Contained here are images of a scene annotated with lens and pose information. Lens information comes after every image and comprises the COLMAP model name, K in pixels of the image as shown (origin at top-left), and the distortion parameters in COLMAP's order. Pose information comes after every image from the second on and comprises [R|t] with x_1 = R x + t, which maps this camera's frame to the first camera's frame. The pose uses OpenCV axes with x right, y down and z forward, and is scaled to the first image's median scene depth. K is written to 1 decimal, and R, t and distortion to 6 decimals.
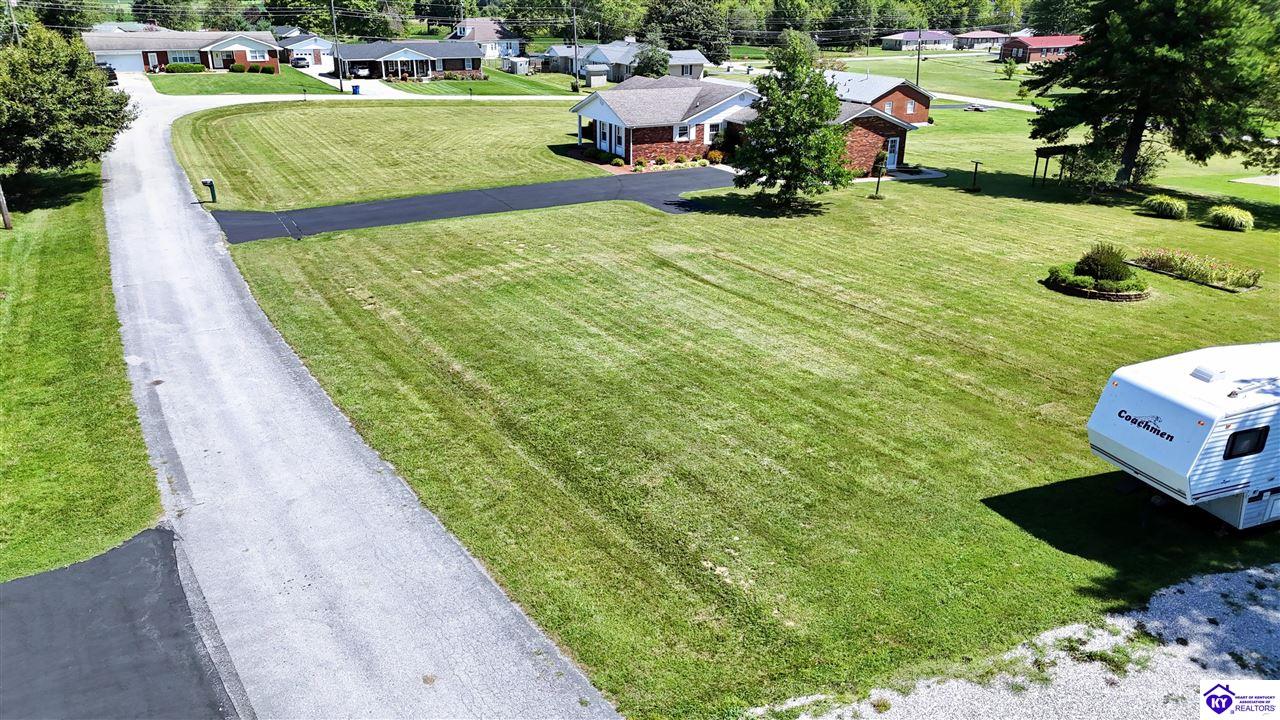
lens RADIAL K [[944.2, 0, 635.8], [0, 944.2, 363.3], [0, 0, 1]] dist [0.053144, -0.048160]
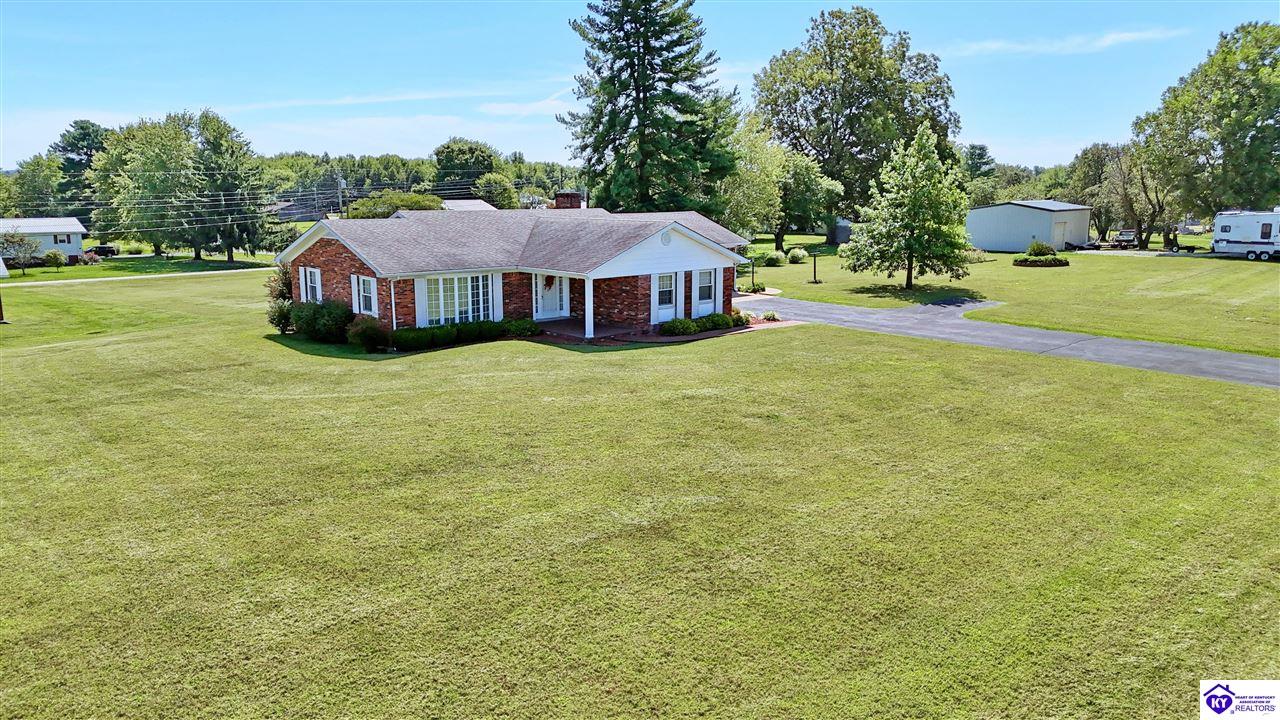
lens RADIAL K [[944.2, 0, 643.0], [0, 944.2, 358.1], [0, 0, 1]] dist [0.053144, -0.048160]
pose [[-0.264680, -0.183265, 0.946762, -0.580670], [0.351496, 0.895900, 0.271685, -0.369130], [-0.897995, 0.404693, -0.172710, 1.131757]]
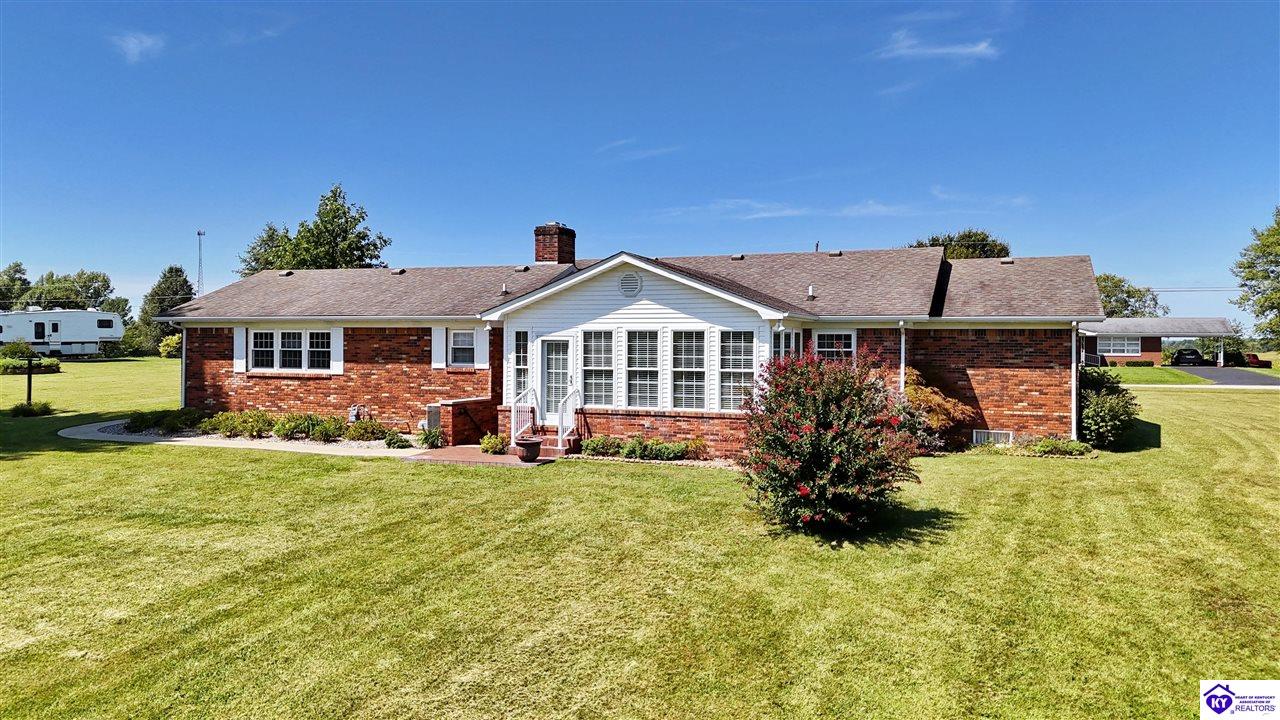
lens RADIAL K [[944.2, 0, 638.2], [0, 944.2, 357.8], [0, 0, 1]] dist [0.053144, -0.048160]
pose [[-0.750955, 0.002322, -0.660350, 0.405672], [-0.247947, 0.925835, 0.285223, -0.380458], [0.612037, 0.377921, -0.694684, 1.354761]]
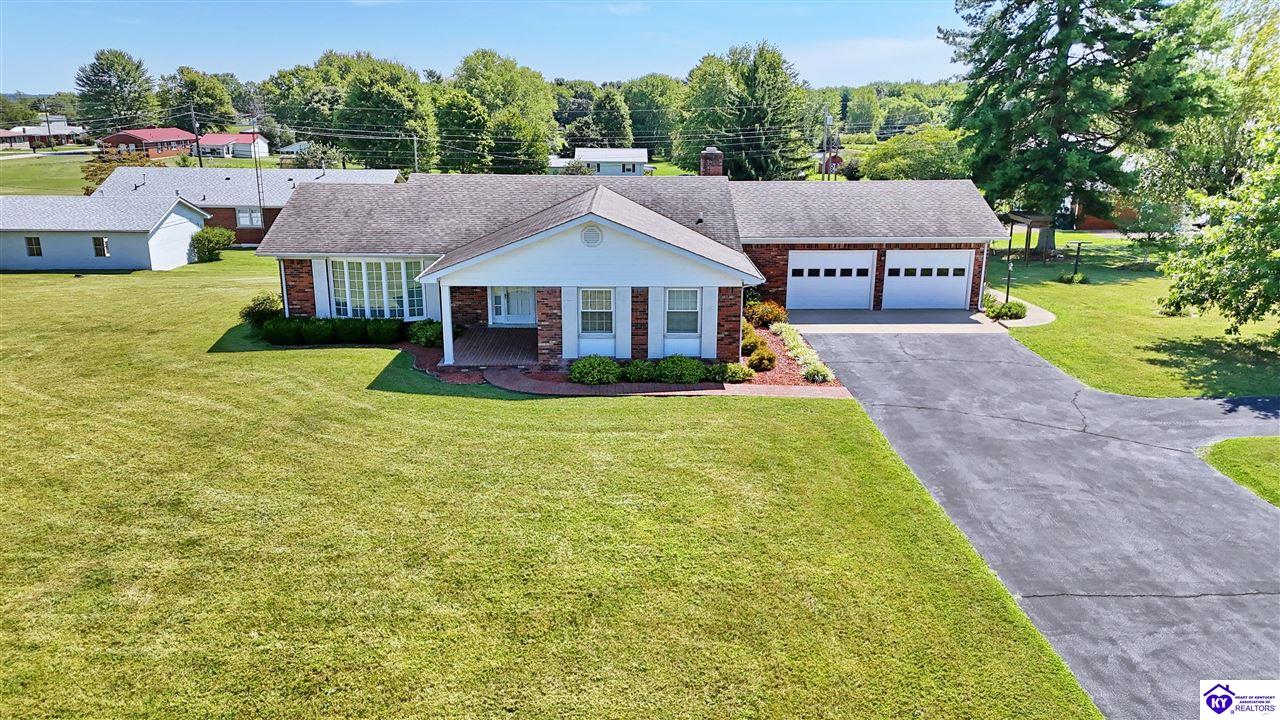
lens RADIAL K [[944.2, 0, 640.3], [0, 944.2, 364.9], [0, 0, 1]] dist [0.053144, -0.048160]
pose [[0.457988, -0.240996, 0.855668, -0.363361], [0.326999, 0.940736, 0.089932, -0.253884], [-0.826631, 0.238615, 0.509652, 0.795795]]
